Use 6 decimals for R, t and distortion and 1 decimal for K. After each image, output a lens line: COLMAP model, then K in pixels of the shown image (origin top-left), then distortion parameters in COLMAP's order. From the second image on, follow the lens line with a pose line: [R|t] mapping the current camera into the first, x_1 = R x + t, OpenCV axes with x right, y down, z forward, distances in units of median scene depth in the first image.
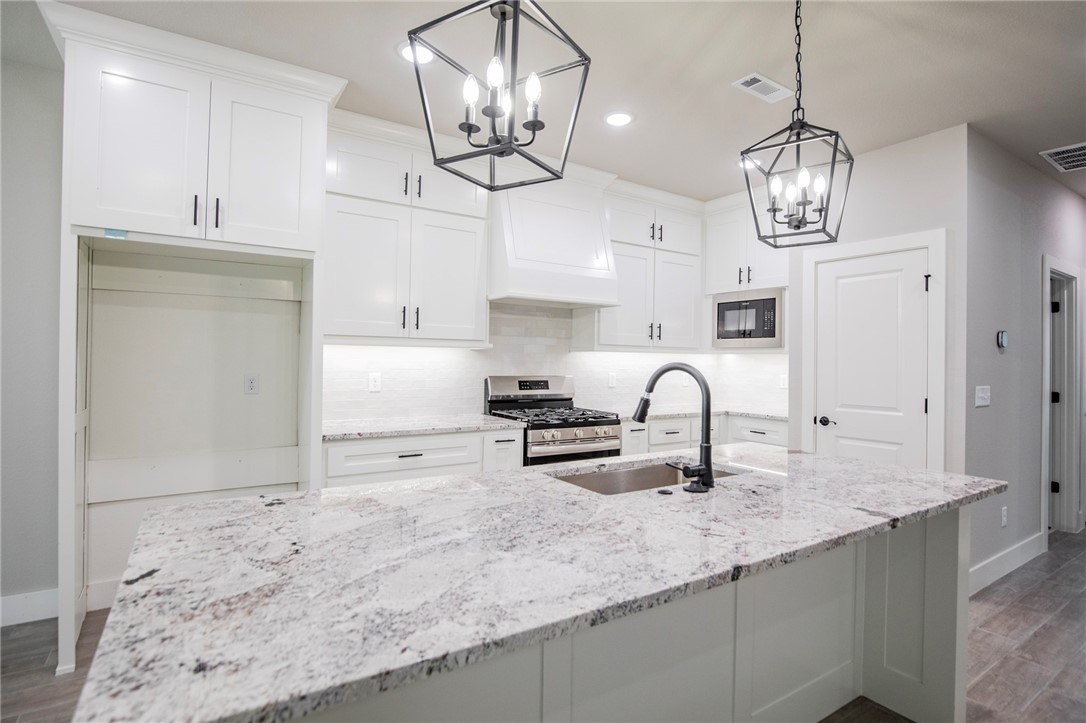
lens RADIAL K [[552.7, 0, 543.0], [0, 552.7, 361.5], [0, 0, 1]] dist [-0.002662, -0.000288]
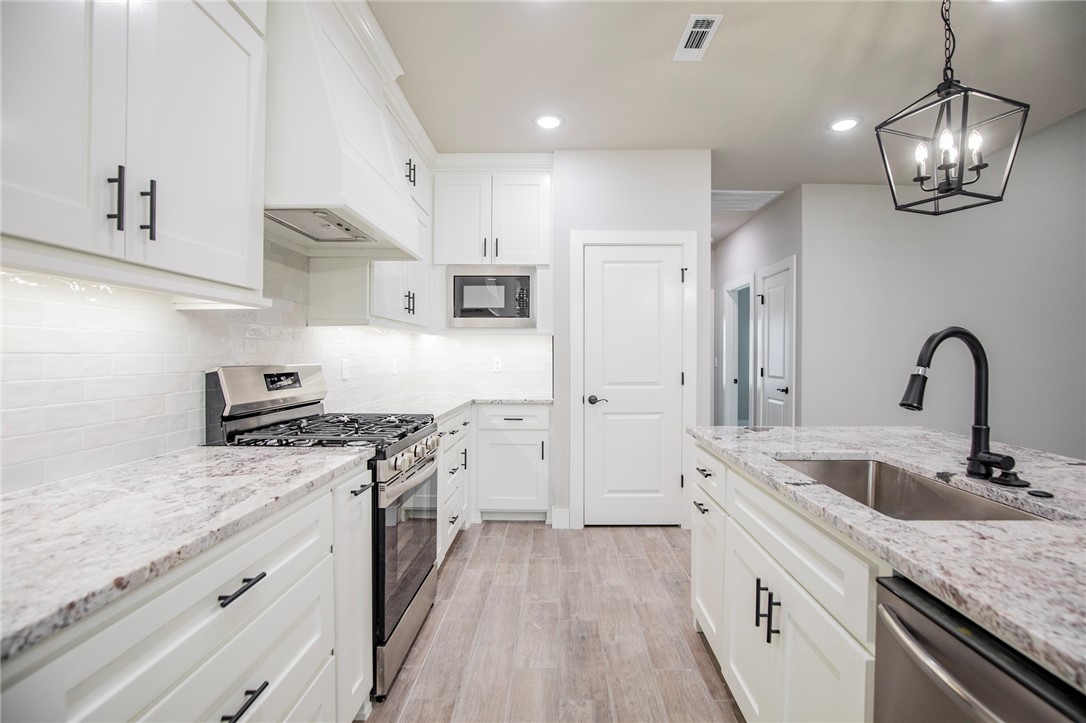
lens RADIAL K [[511.9, 0, 560.1], [0, 511.9, 361.0], [0, 0, 1]] dist [-0.022134, 0.000486]
pose [[0.558497, -0.021986, 0.829215, -0.289643], [0.007629, 0.999743, 0.021369, 0.013336], [-0.829471, -0.005609, 0.558521, 0.475284]]
